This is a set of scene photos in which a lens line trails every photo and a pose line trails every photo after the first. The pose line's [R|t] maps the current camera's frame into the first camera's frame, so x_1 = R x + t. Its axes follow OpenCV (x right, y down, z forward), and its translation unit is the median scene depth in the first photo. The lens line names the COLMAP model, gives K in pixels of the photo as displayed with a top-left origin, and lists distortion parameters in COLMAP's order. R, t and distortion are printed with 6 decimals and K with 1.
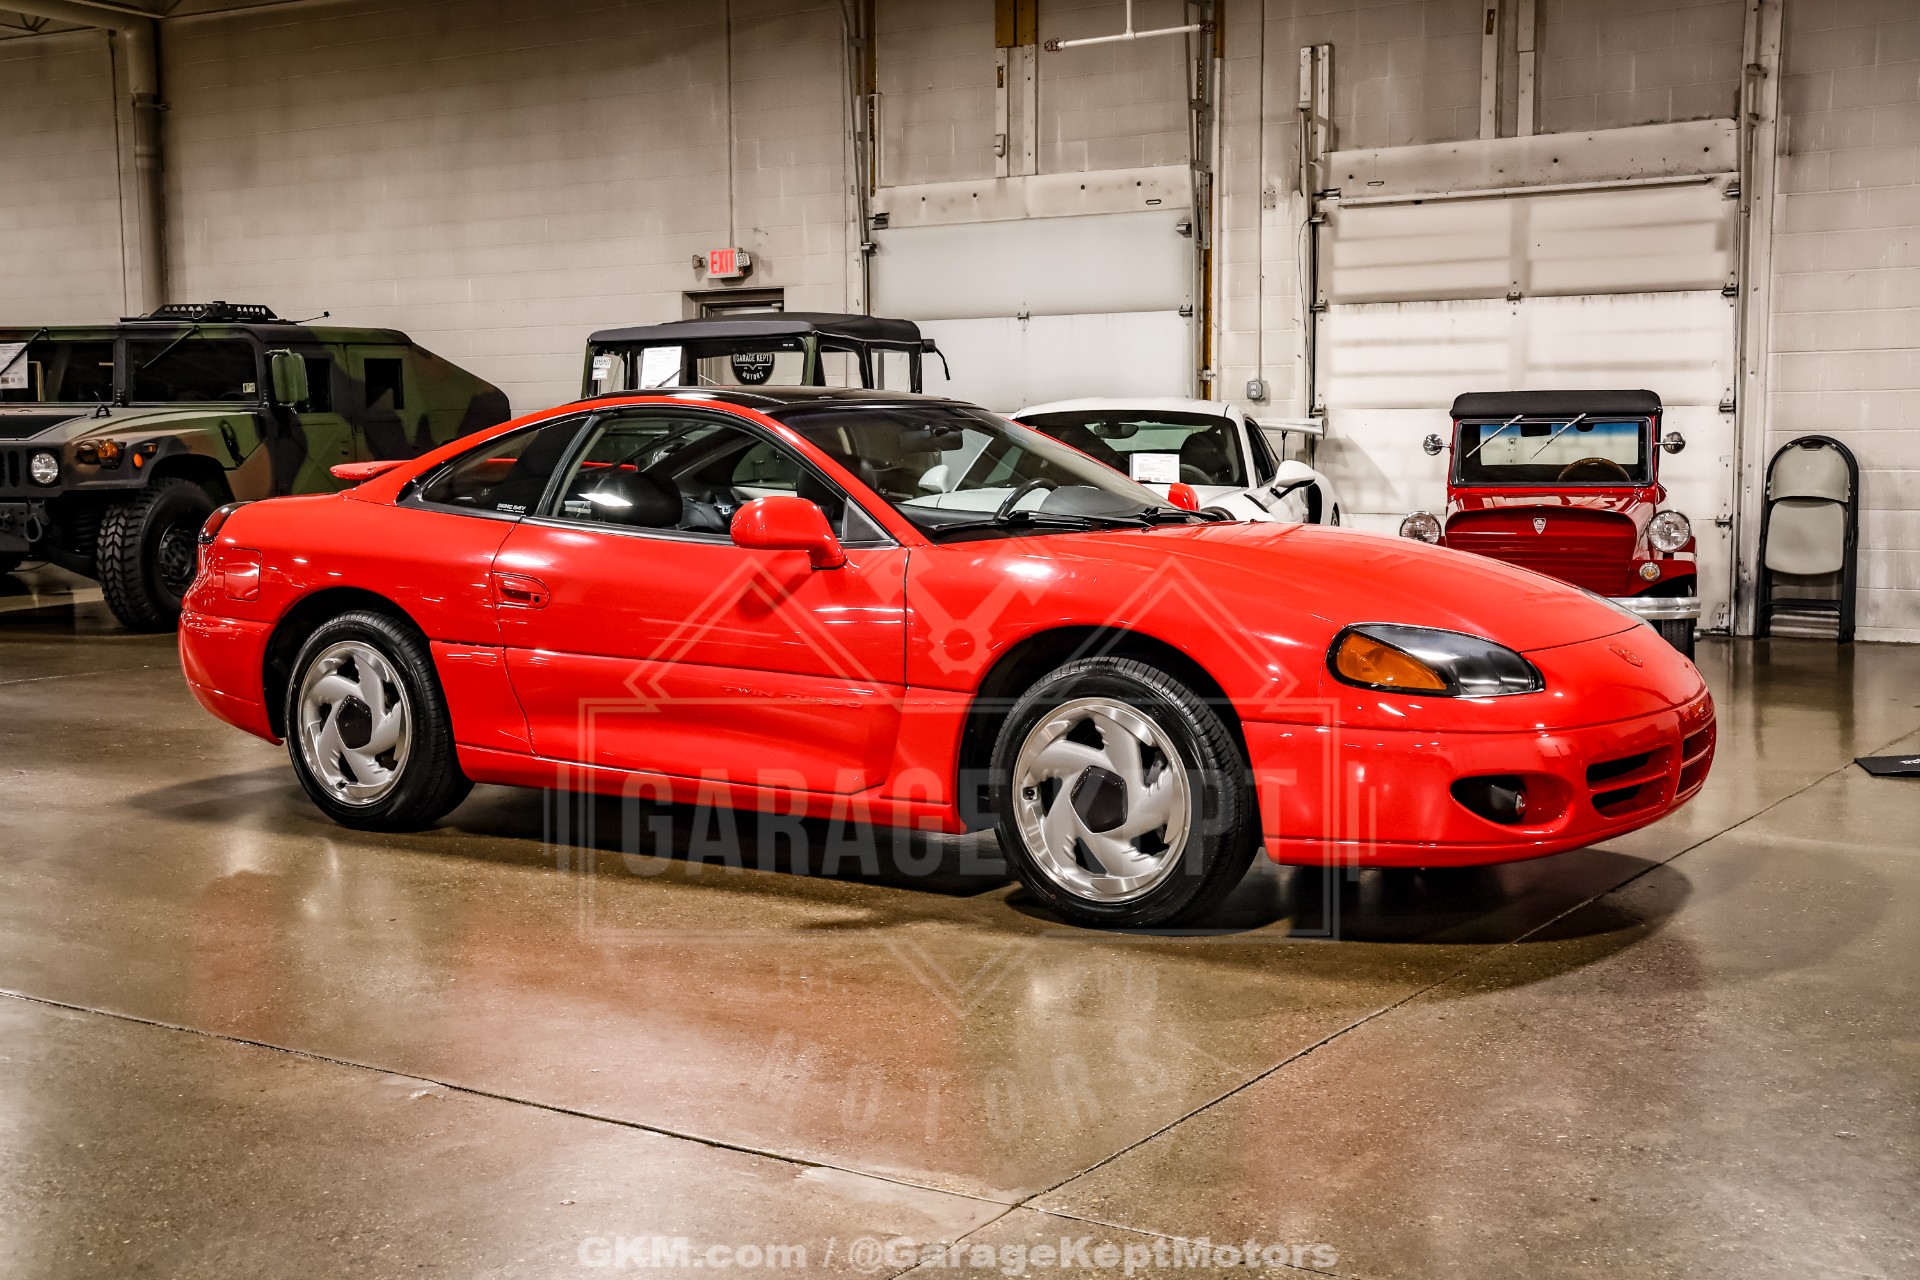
lens RADIAL K [[2446.0, 0, 978.4], [0, 2446.0, 652.2], [0, 0, 1]] dist [0.096865, 0.000000]
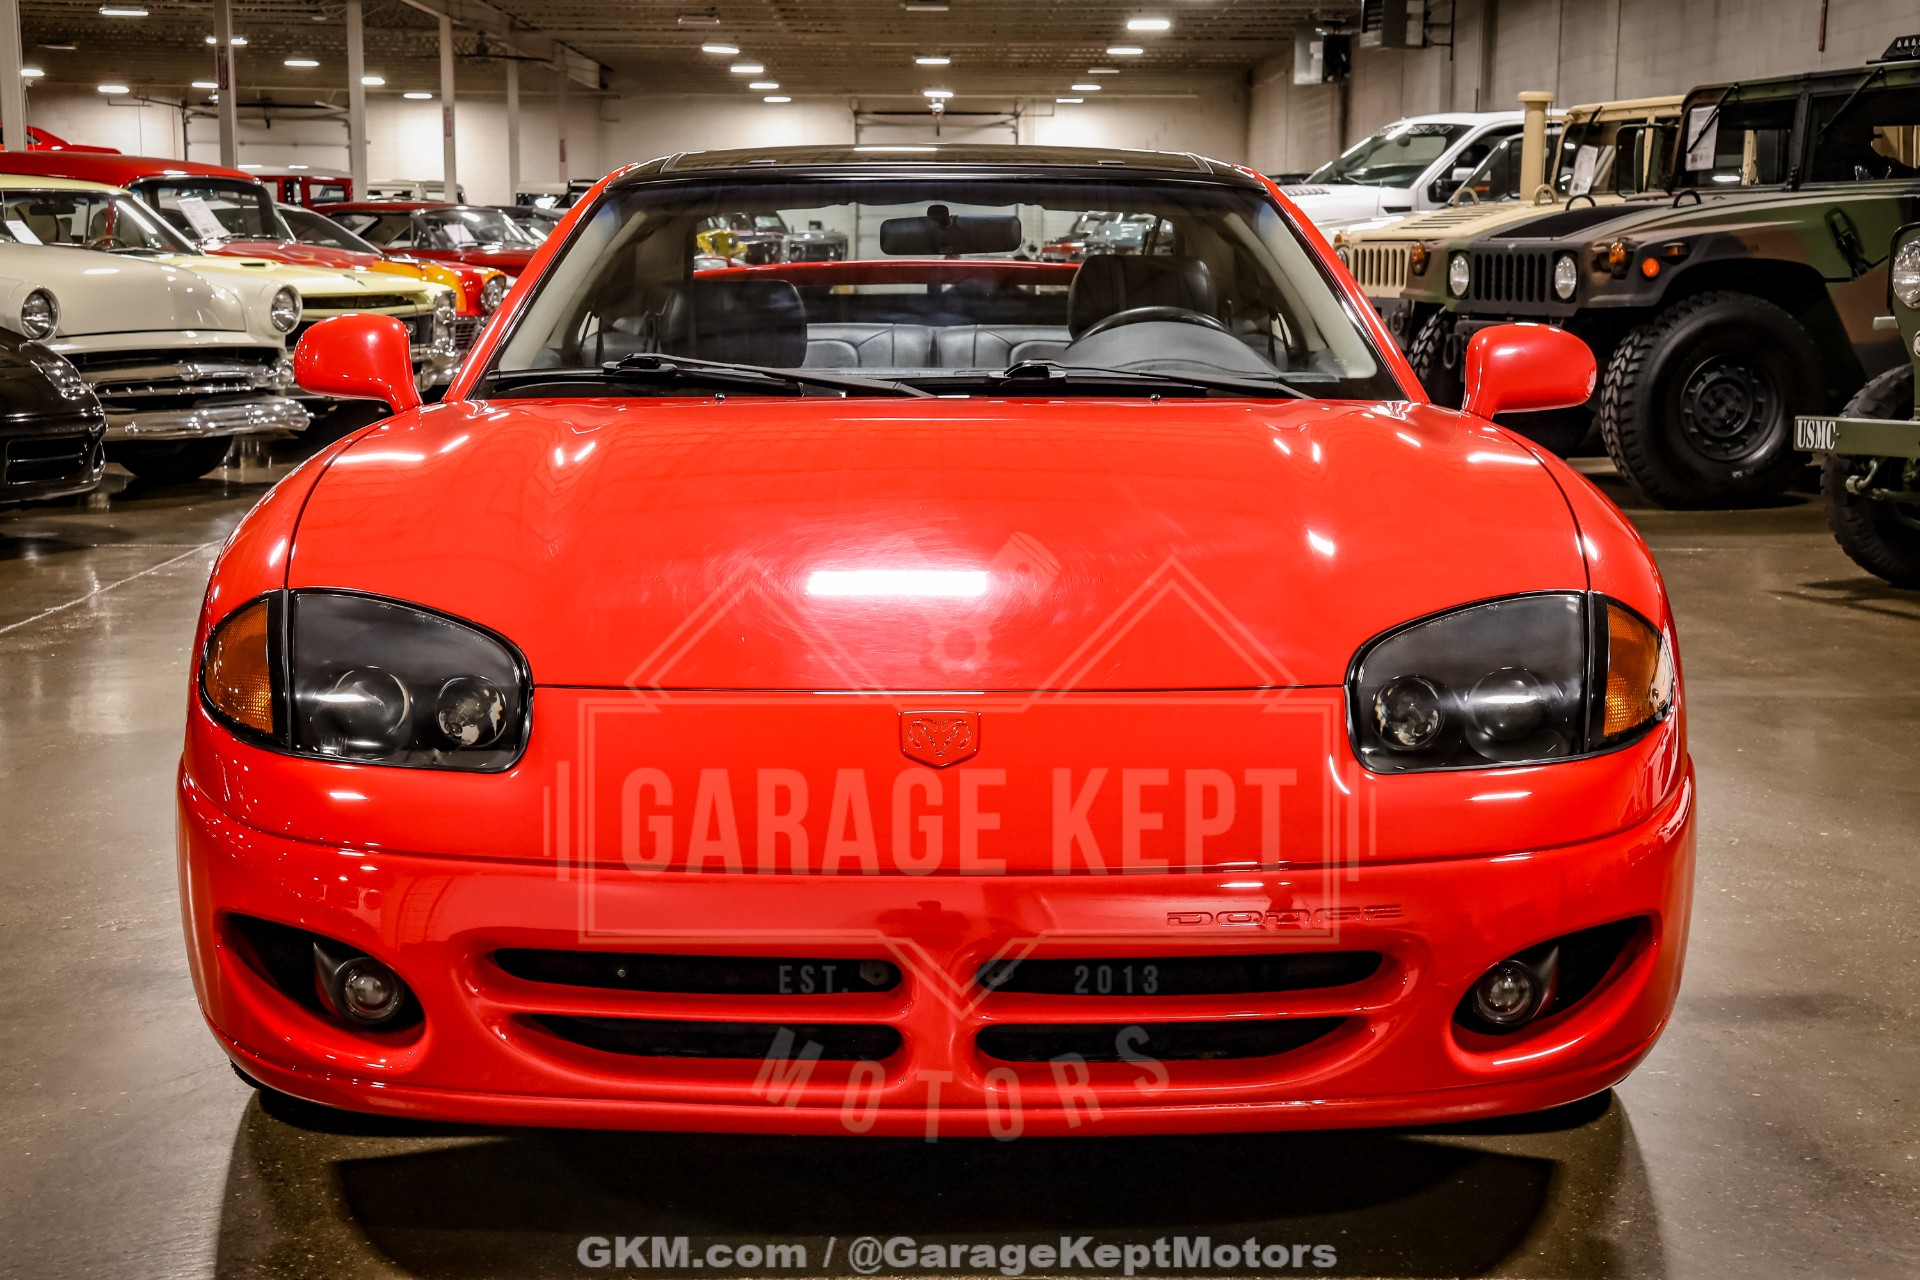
lens RADIAL K [[3226.6, 0, 942.1], [0, 3226.6, 646.3], [0, 0, 1]] dist [0.251011, 0.000000]
pose [[0.543931, 0.119644, -0.830557, 0.351198], [-0.084911, 0.992550, 0.087371, -0.033453], [0.834823, 0.023000, 0.550038, 0.301134]]
